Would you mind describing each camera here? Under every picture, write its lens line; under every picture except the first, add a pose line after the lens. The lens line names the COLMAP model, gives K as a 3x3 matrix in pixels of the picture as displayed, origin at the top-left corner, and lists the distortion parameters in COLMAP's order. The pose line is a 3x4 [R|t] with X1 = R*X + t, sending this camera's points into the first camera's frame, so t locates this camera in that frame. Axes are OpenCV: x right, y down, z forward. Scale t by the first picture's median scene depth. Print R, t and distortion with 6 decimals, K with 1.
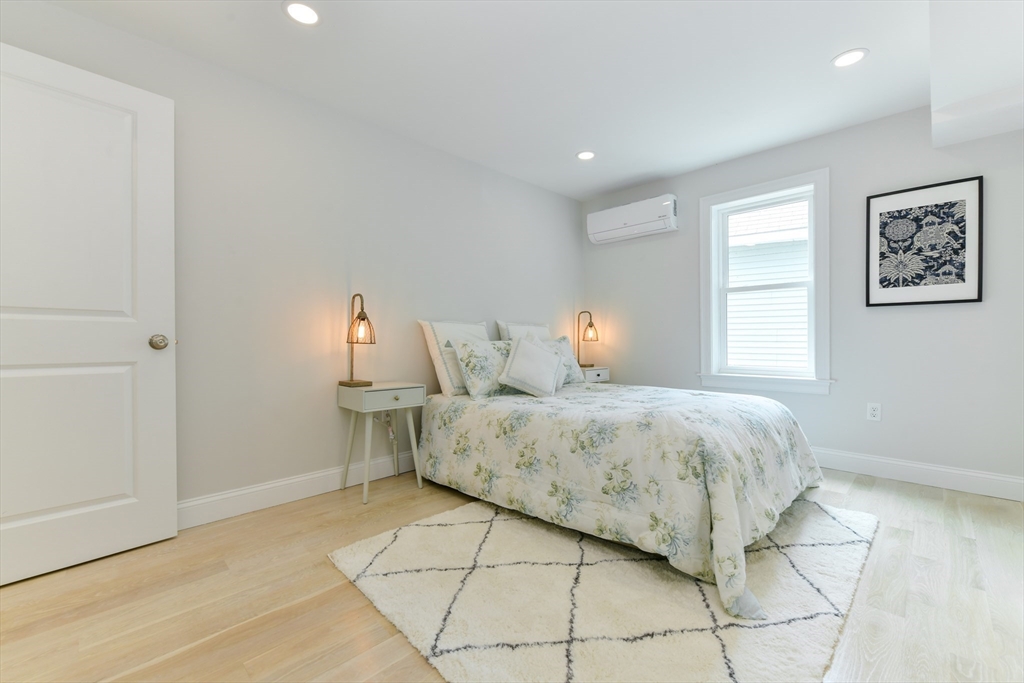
lens RADIAL K [[430.3, 0, 514.2], [0, 430.3, 344.5], [0, 0, 1]] dist [0.000712, -0.002155]
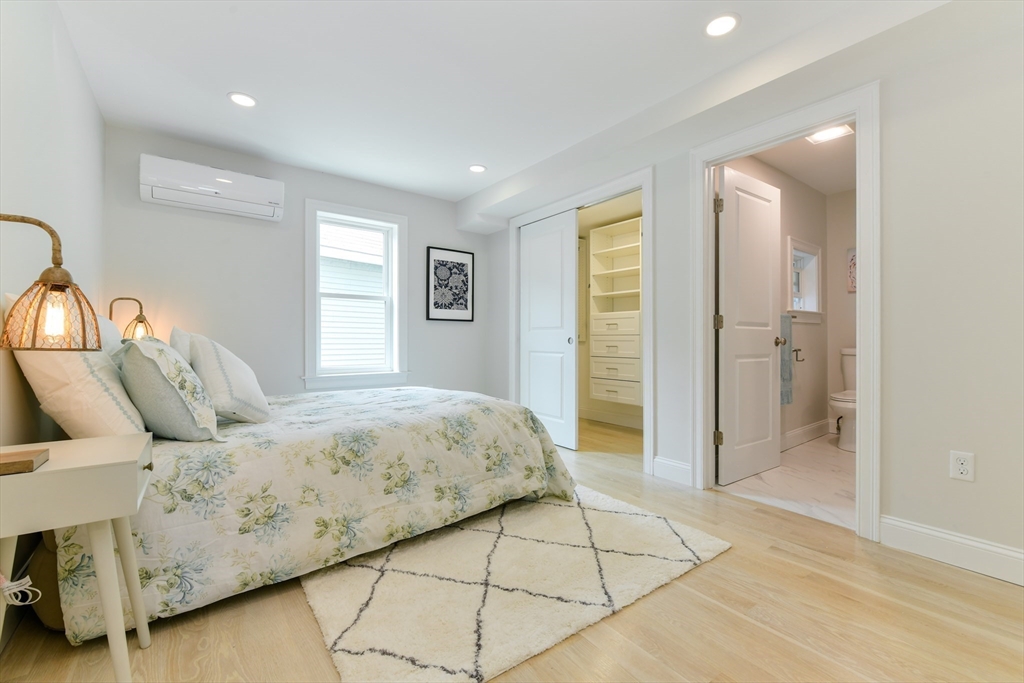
lens RADIAL K [[454.7, 0, 516.7], [0, 454.7, 338.4], [0, 0, 1]] dist [-0.003833, -0.000366]
pose [[0.095954, 0.009821, 0.995337, -0.772602], [0.010932, 0.999881, -0.010920, -0.004507], [-0.995326, 0.011929, 0.095836, 0.594918]]
